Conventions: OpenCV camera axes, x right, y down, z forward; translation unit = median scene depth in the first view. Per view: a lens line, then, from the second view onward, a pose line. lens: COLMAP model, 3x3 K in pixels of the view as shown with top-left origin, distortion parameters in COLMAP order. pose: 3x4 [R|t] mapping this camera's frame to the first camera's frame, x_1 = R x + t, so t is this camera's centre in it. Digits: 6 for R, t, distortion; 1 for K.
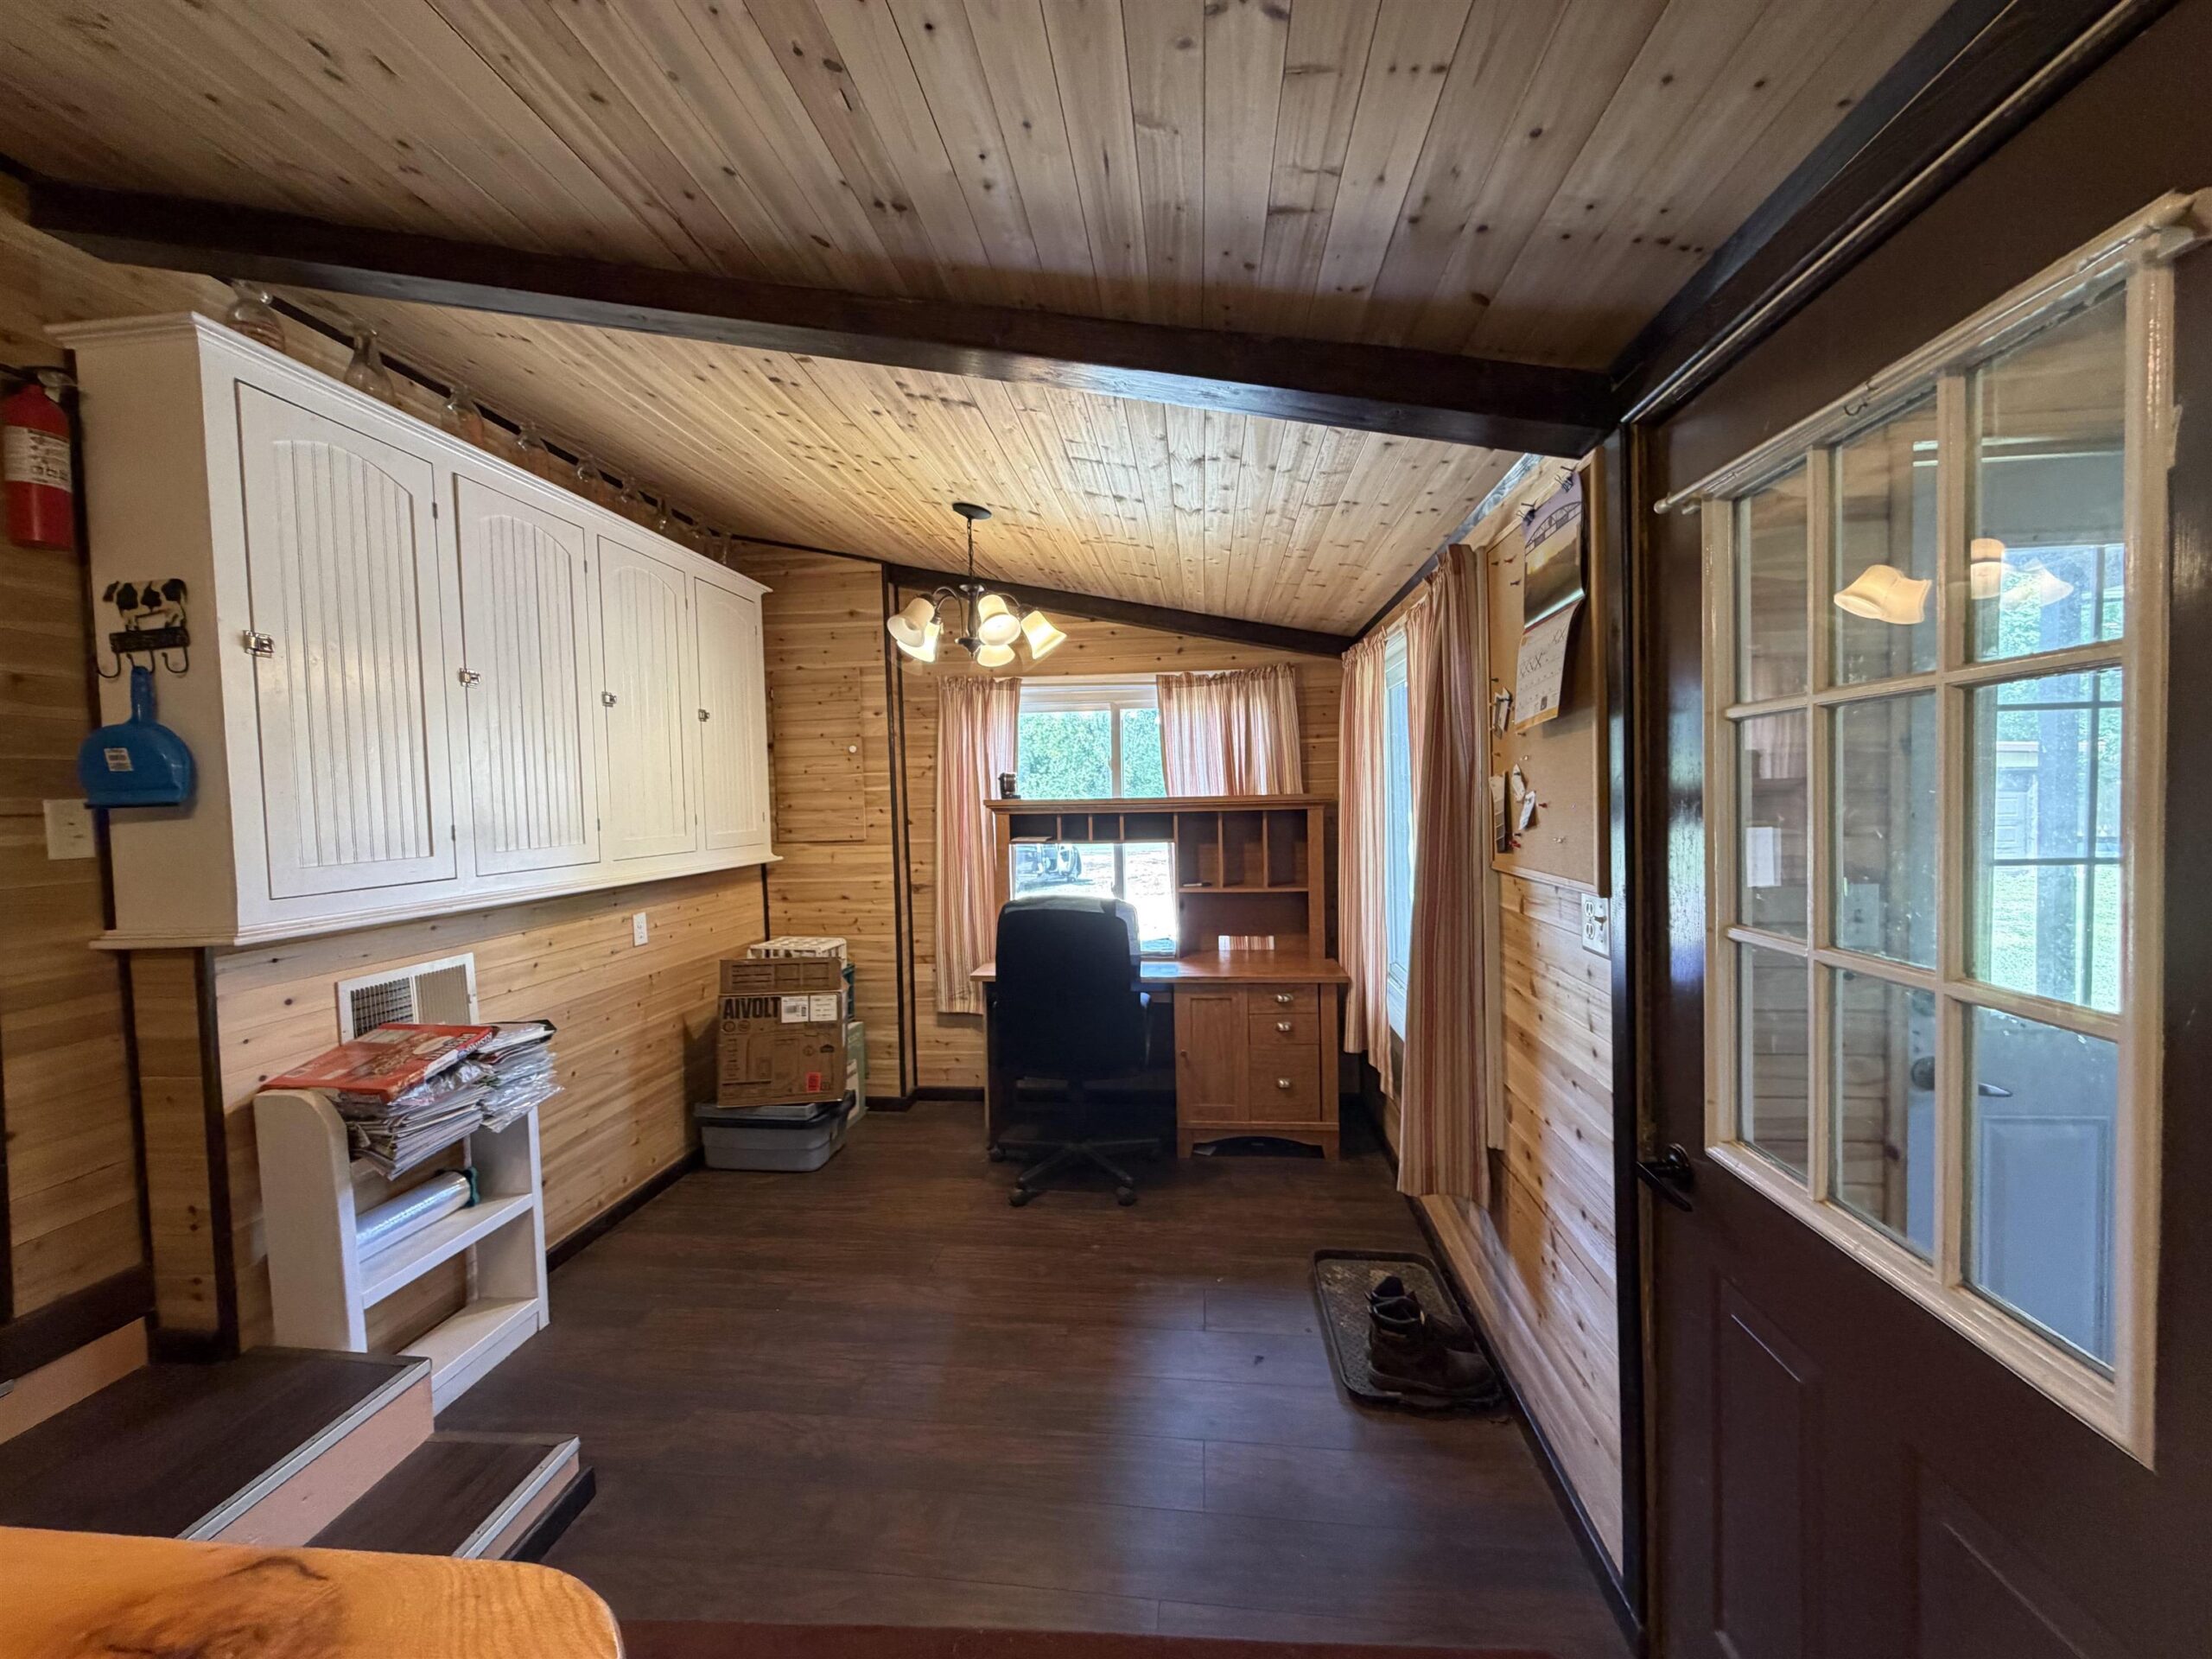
lens RADIAL K [[884.9, 0, 1103.2], [0, 884.9, 825.8], [0, 0, 1]] dist [0.001418, 0.000055]
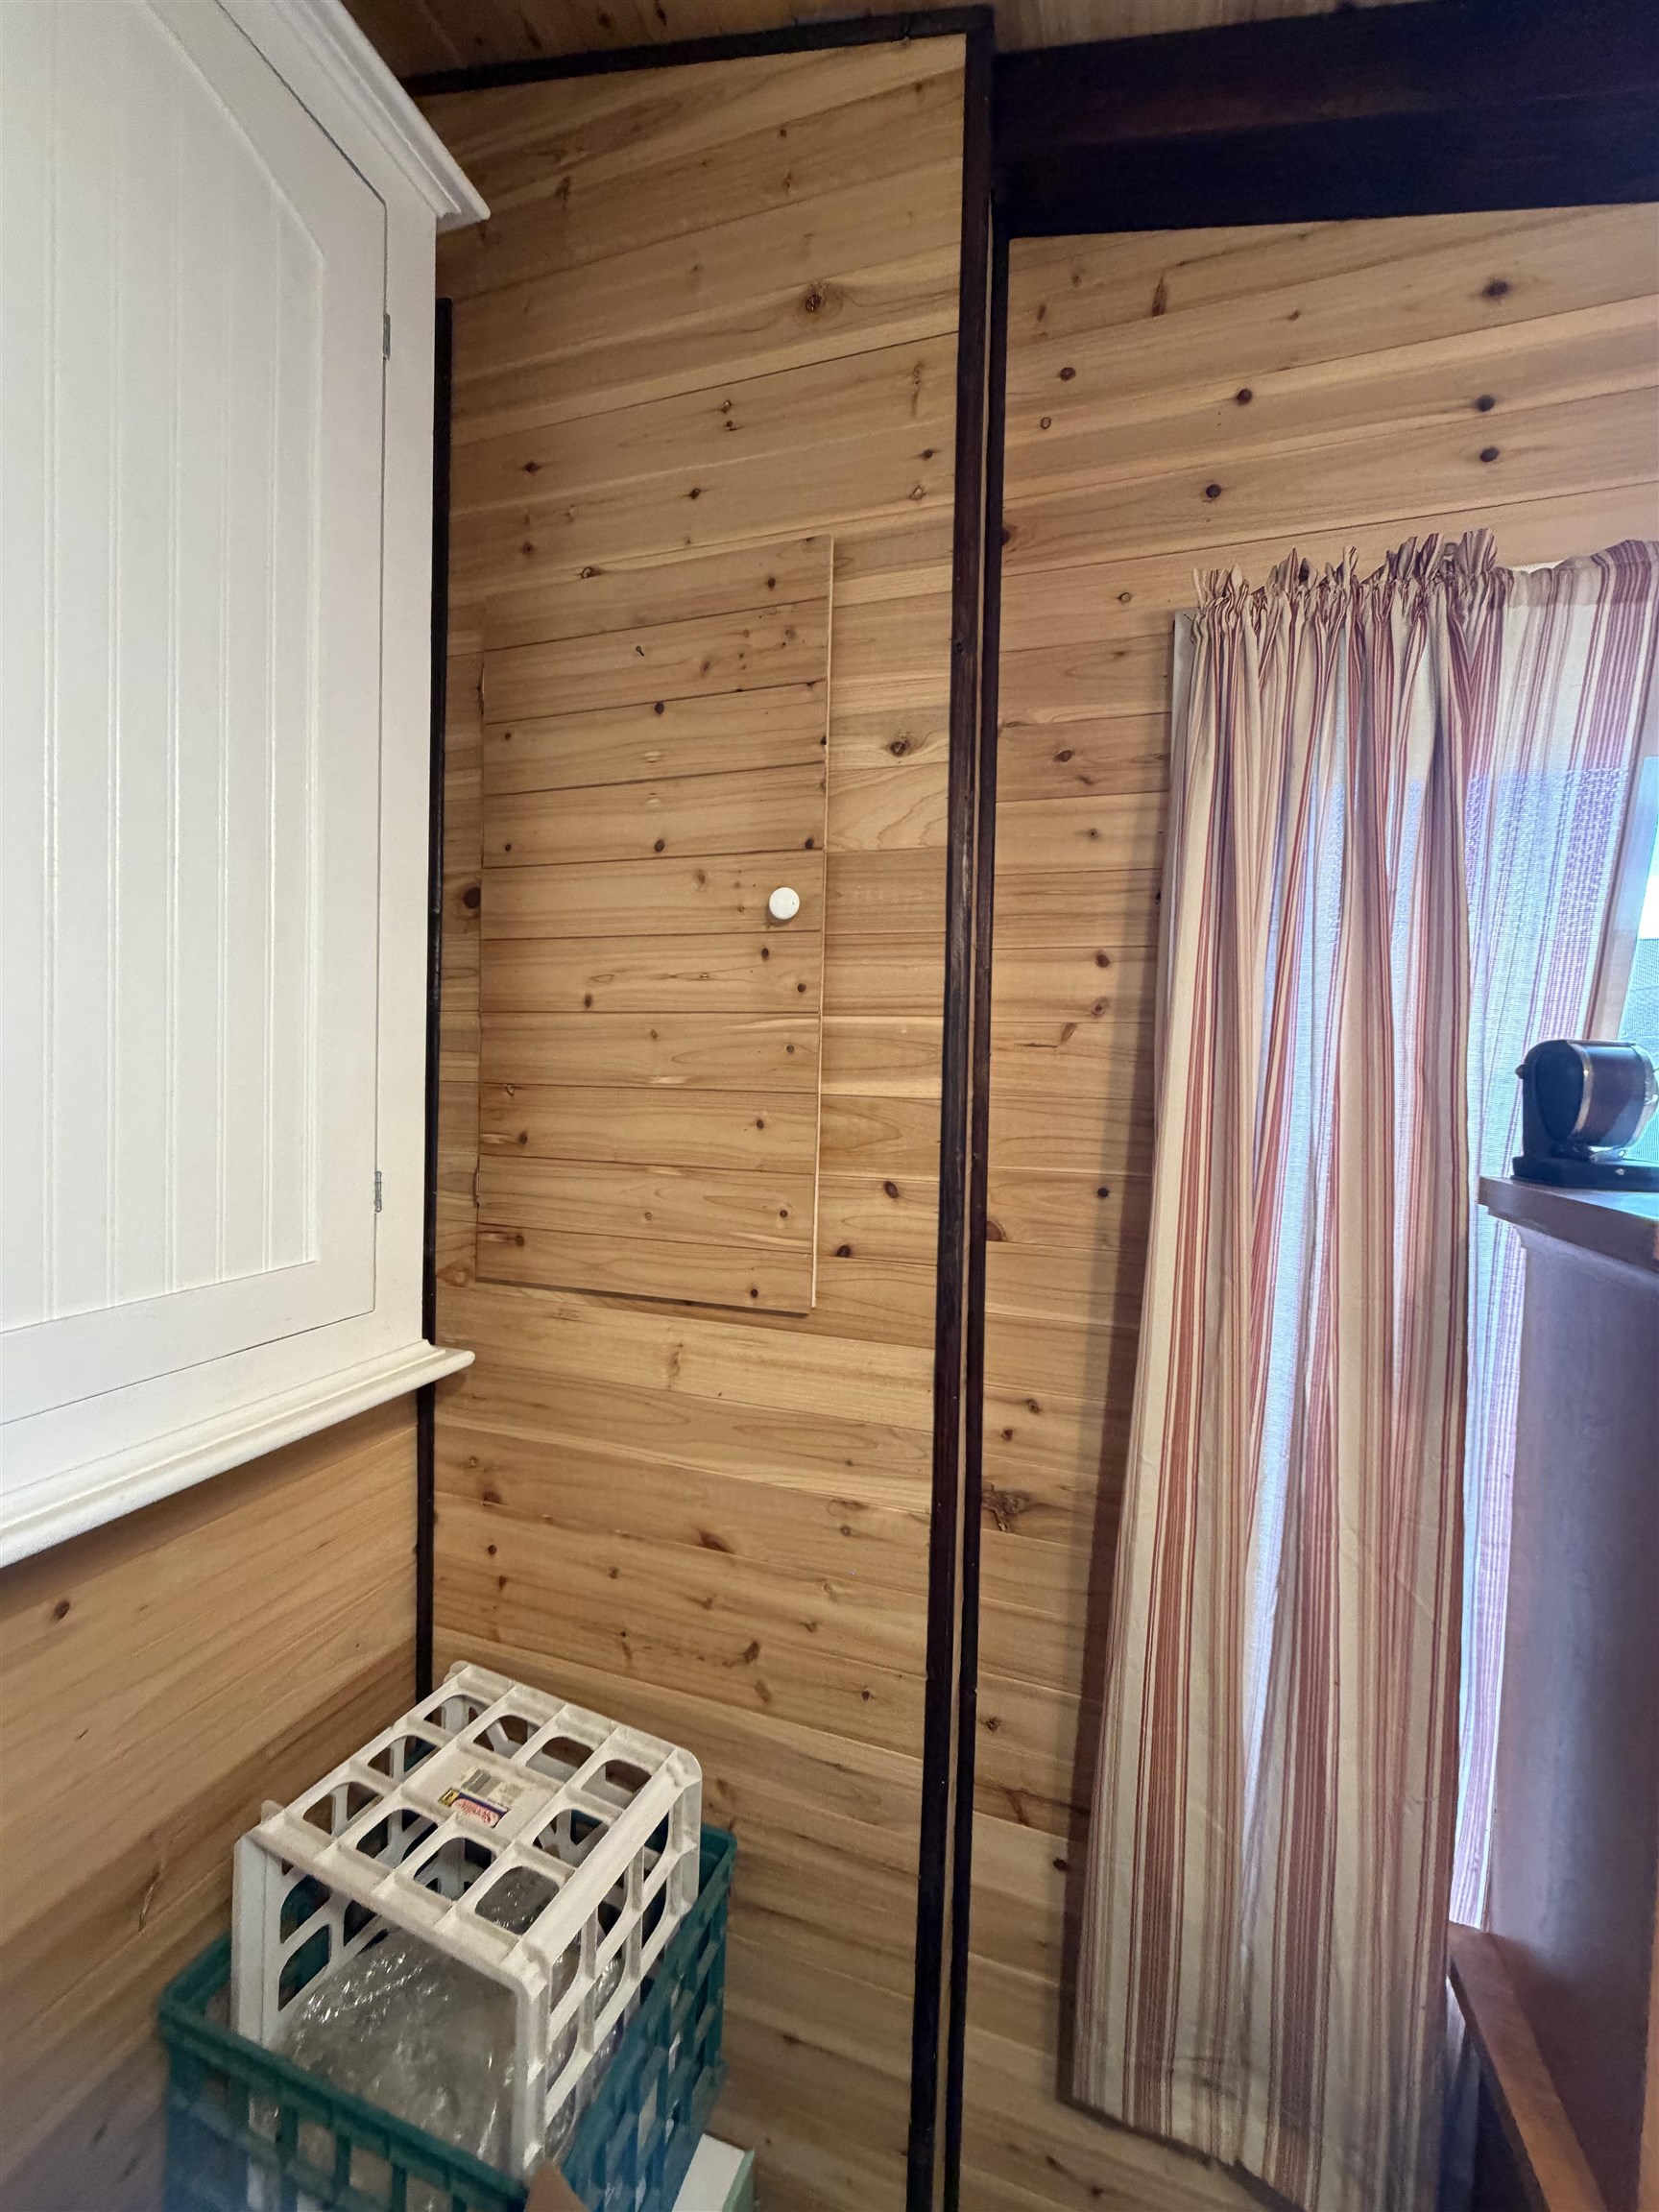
lens RADIAL K [[884.9, 0, 834.0], [0, 884.9, 1107.0], [0, 0, 1]] dist [0.001418, 0.000055]
pose [[0.976804, 0.058434, -0.206008, -0.220197], [-0.059416, 0.998232, 0.001419, -0.036682], [0.205727, 0.010854, 0.978549, 0.780103]]
